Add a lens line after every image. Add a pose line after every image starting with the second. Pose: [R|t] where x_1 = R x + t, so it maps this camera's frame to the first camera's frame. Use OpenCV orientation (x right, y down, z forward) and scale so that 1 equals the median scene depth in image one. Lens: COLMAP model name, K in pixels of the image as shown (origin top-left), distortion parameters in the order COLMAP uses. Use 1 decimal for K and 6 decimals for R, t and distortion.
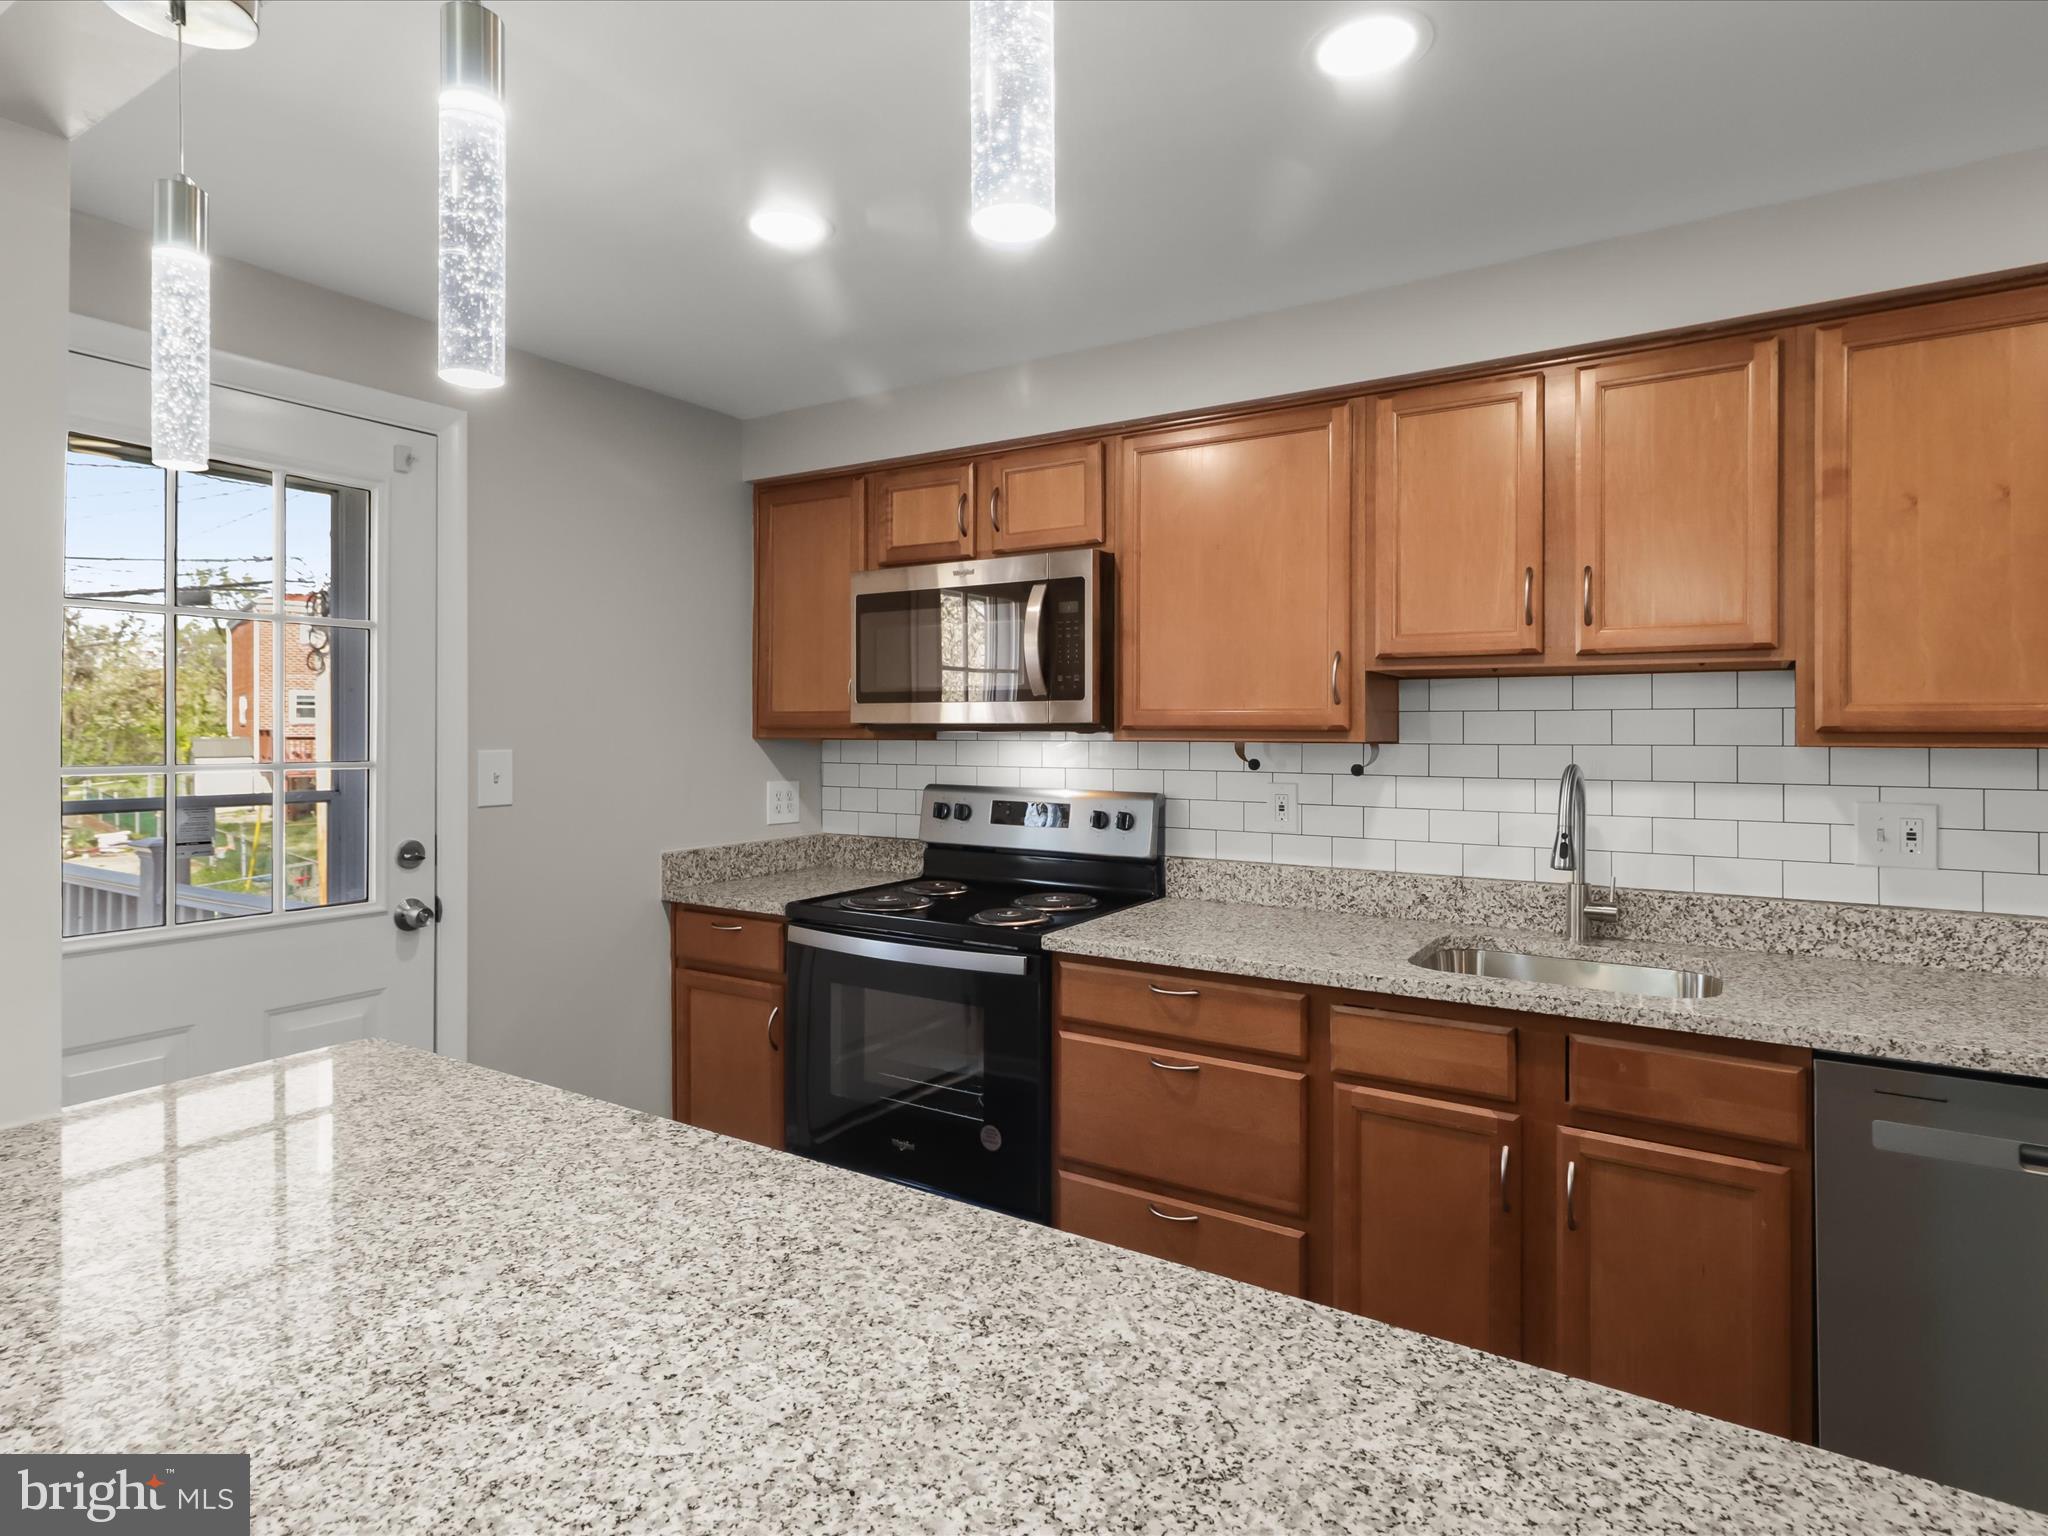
lens RADIAL K [[1115.9, 0, 1042.3], [0, 1115.9, 727.8], [0, 0, 1]] dist [0.006070, 0.001703]
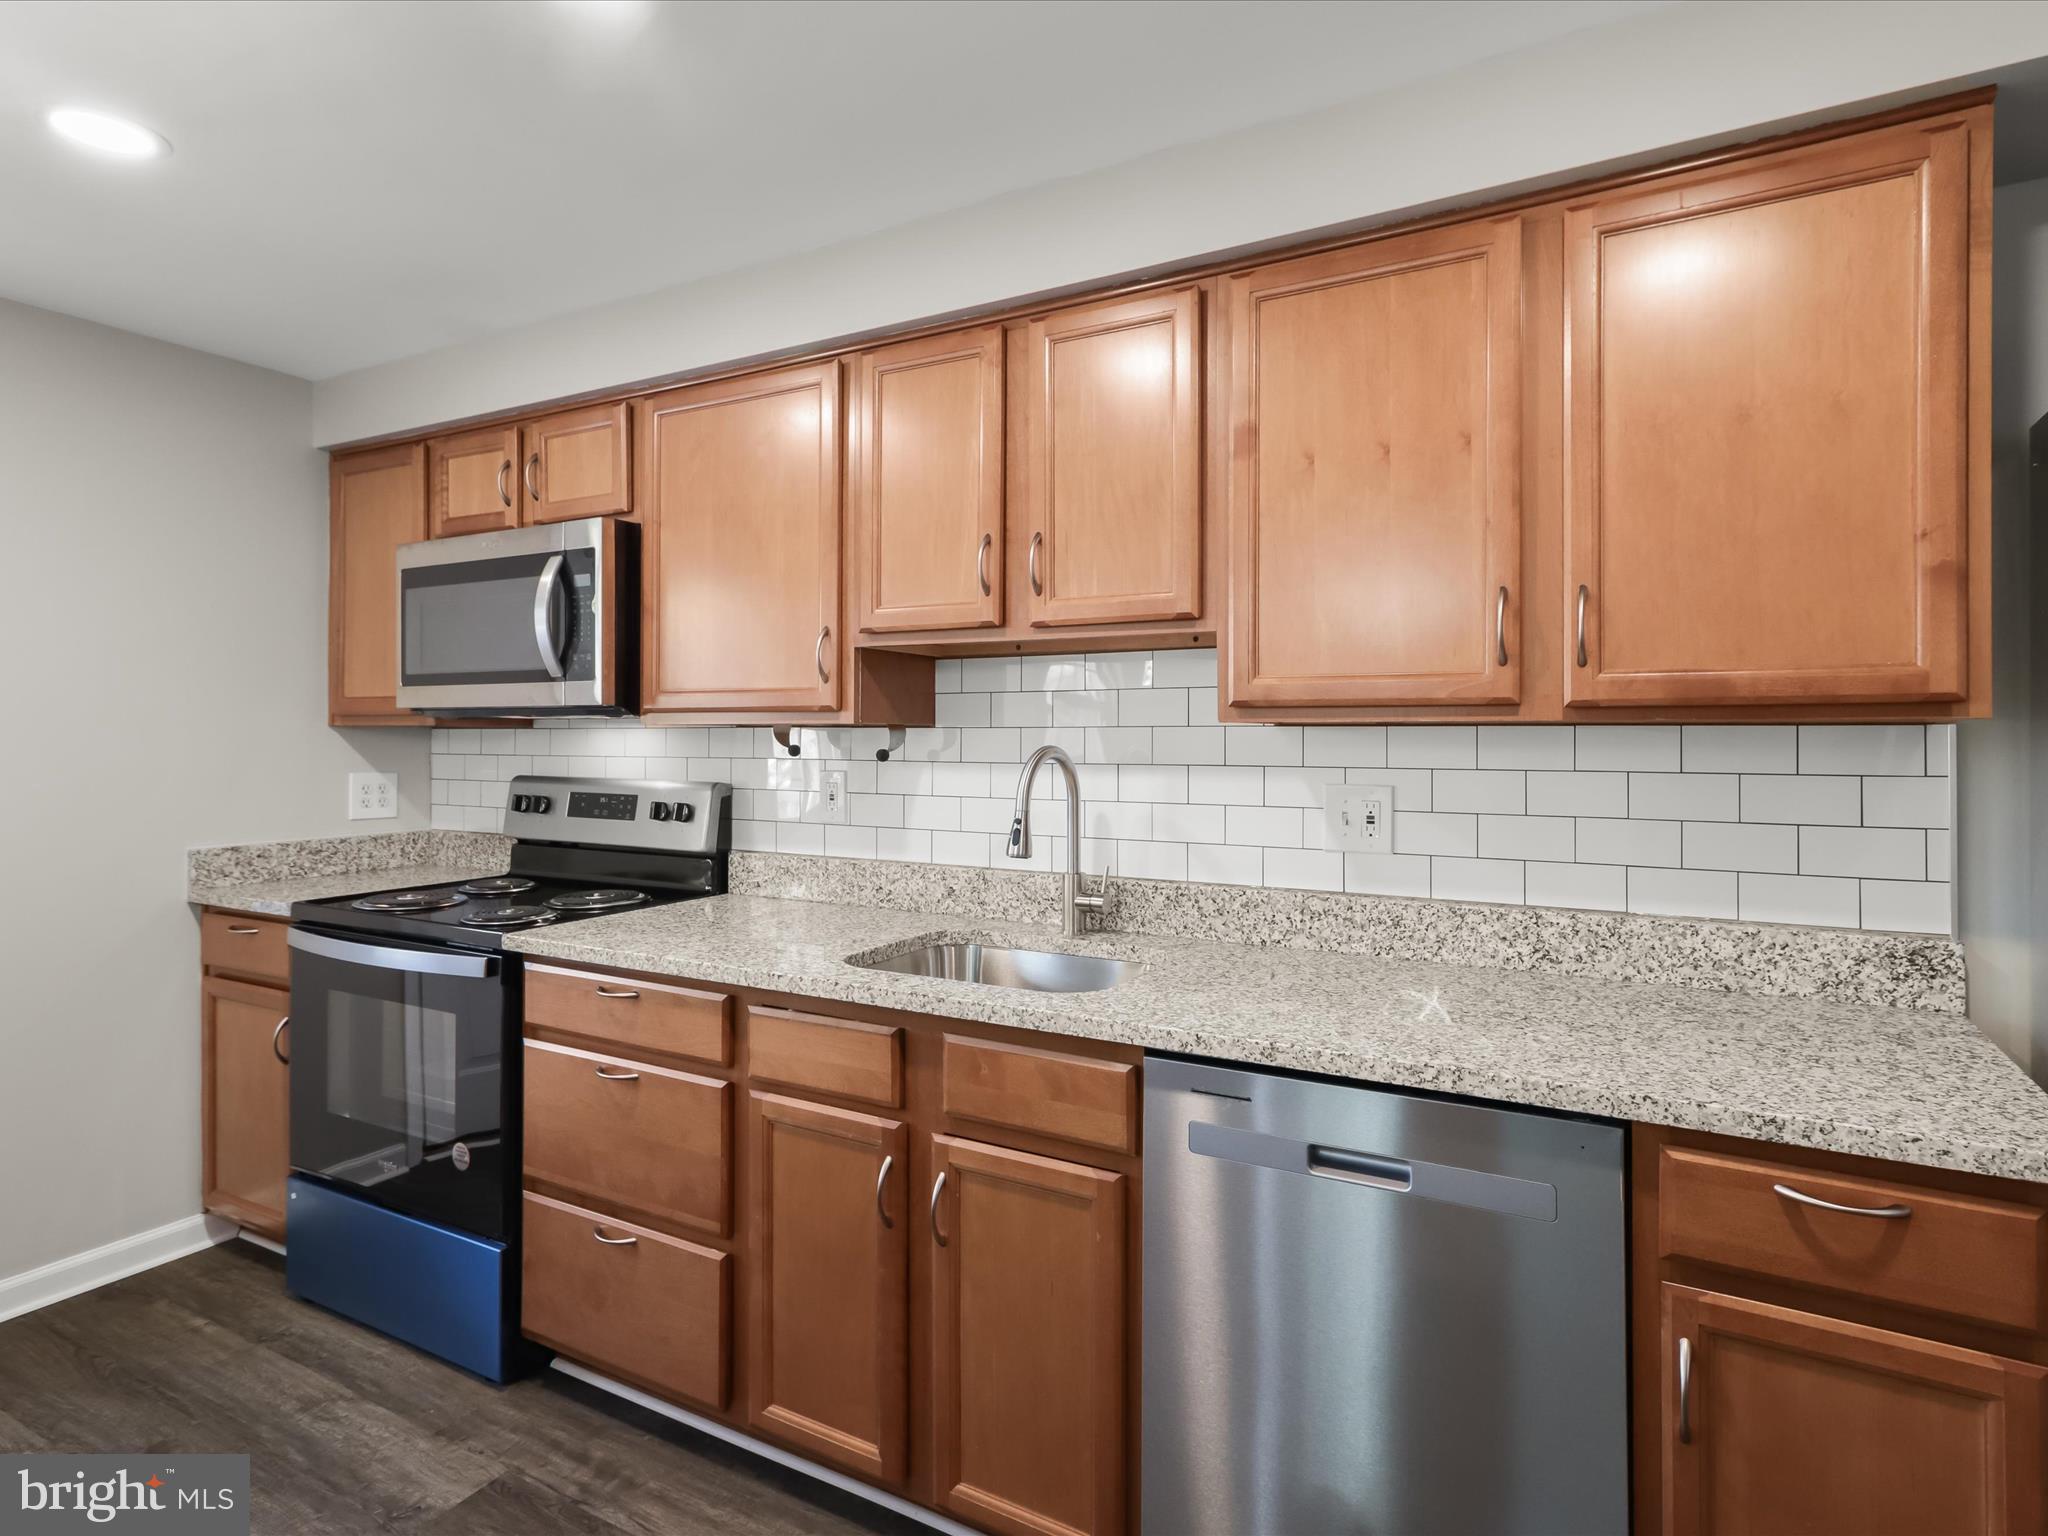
lens RADIAL K [[1115.9, 0, 1042.3], [0, 1115.9, 727.8], [0, 0, 1]] dist [0.006070, 0.001703]
pose [[0.998582, 0.000719, 0.053221, 0.421181], [-0.000471, 0.999989, -0.004676, 0.022021], [-0.053224, 0.004645, 0.998572, 0.063725]]
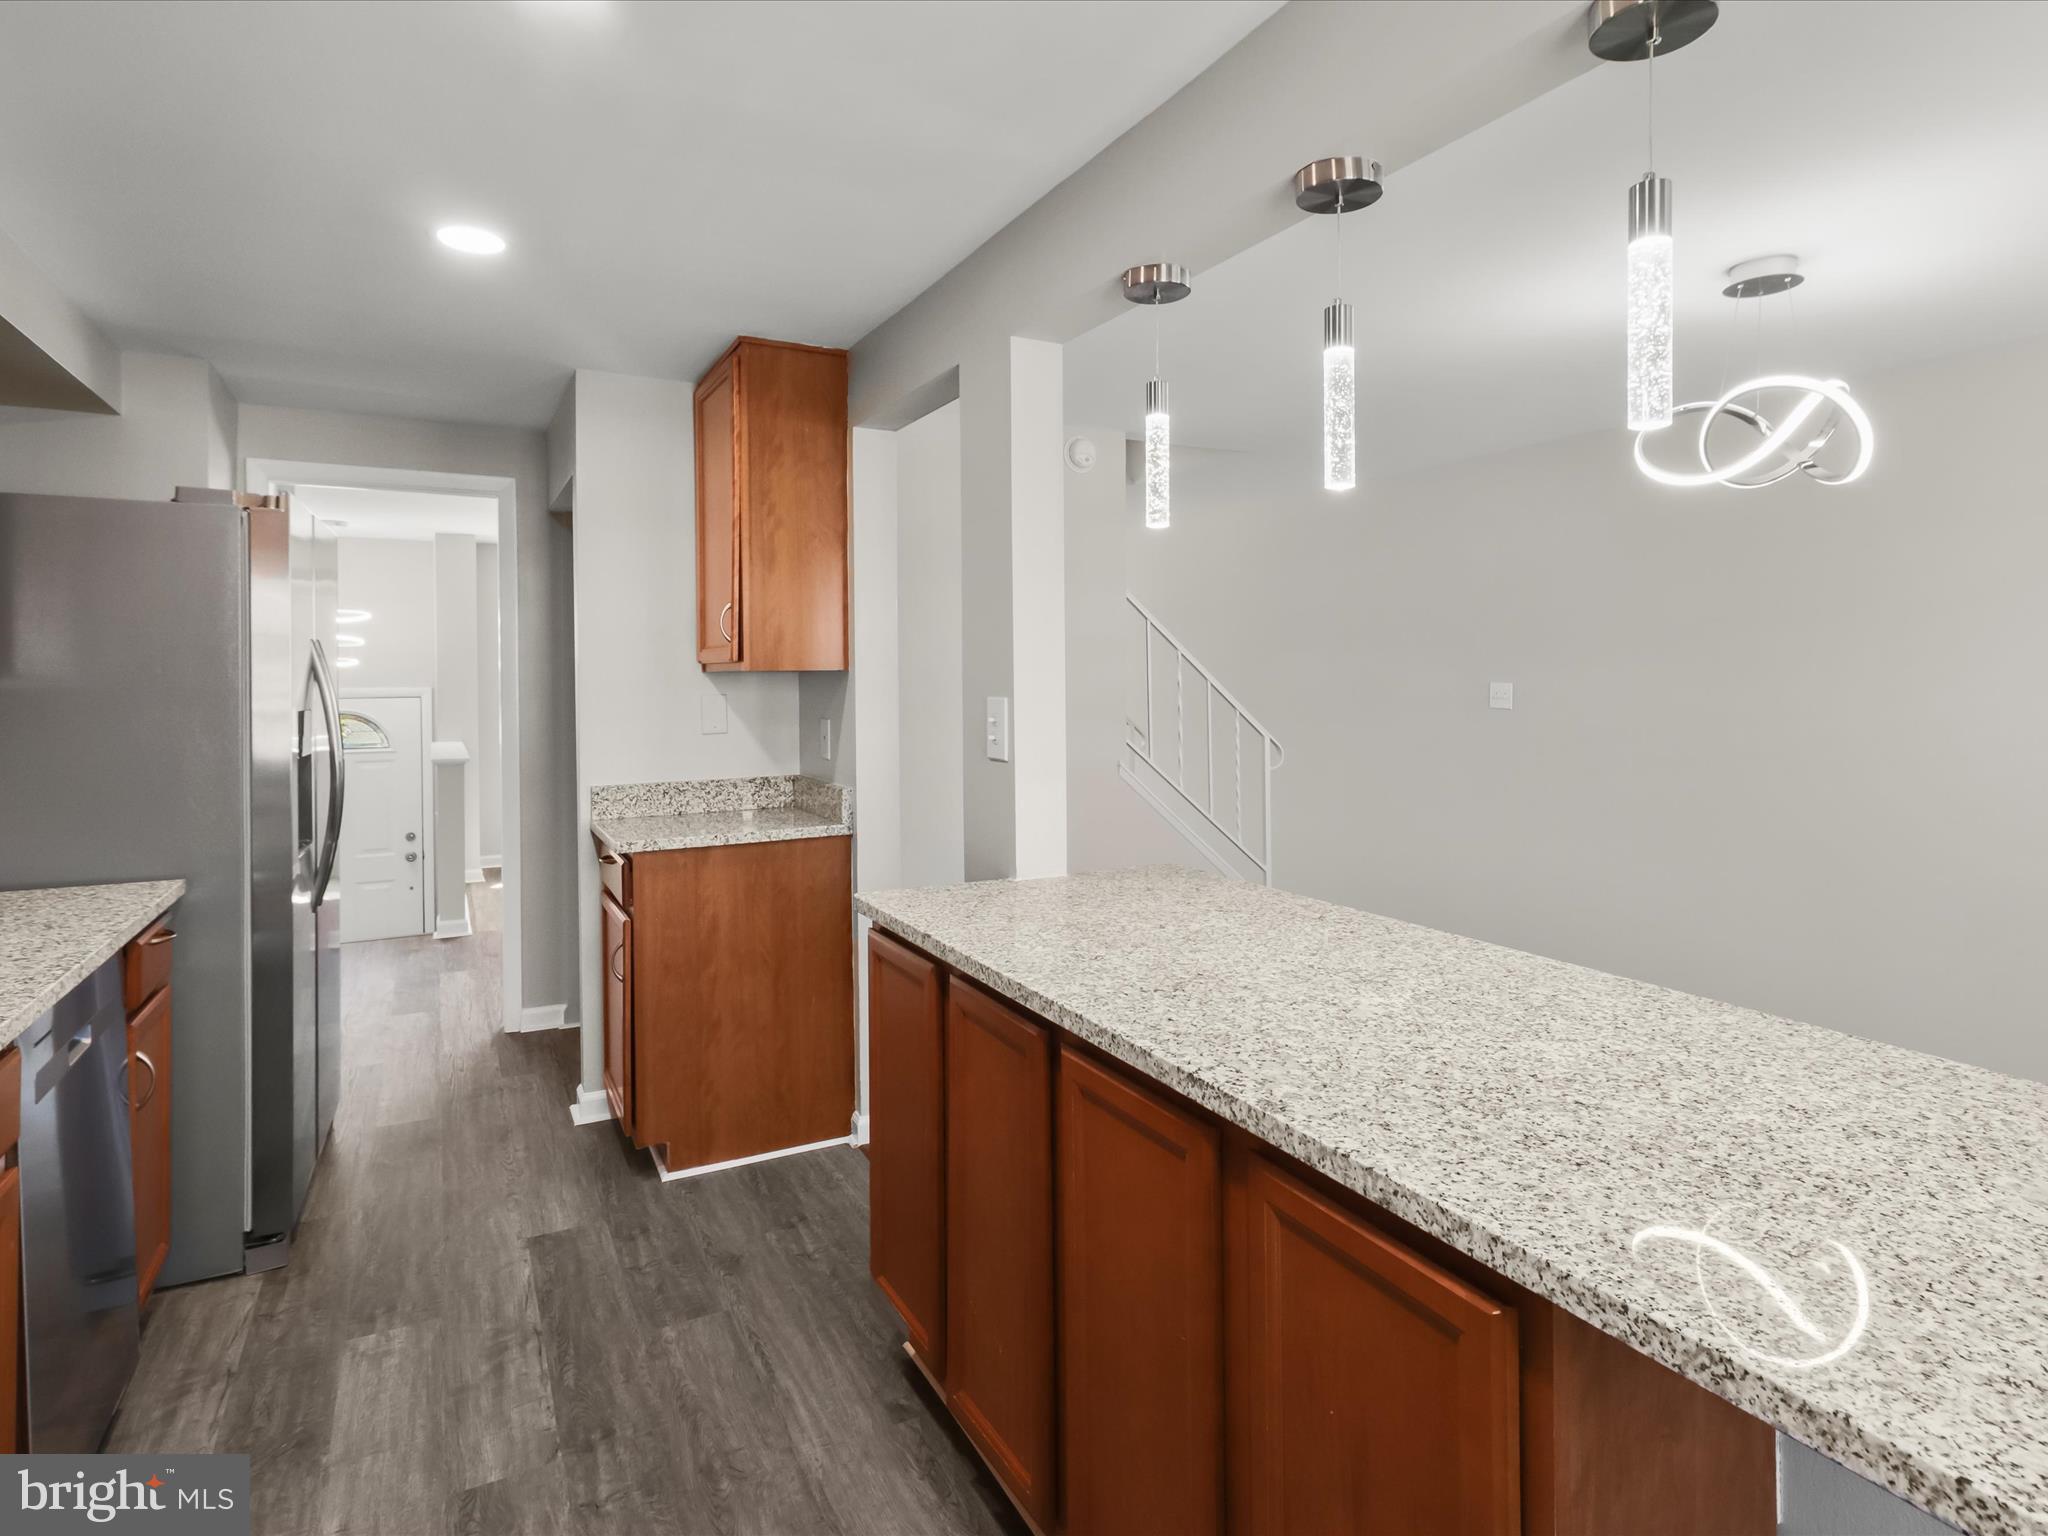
lens RADIAL K [[1115.9, 0, 1042.3], [0, 1115.9, 727.8], [0, 0, 1]] dist [0.006070, 0.001703]
pose [[-0.872062, -0.018257, 0.489054, -0.350986], [0.005261, 0.998896, 0.046671, 0.009617], [-0.489366, 0.043273, -0.871004, 1.035101]]
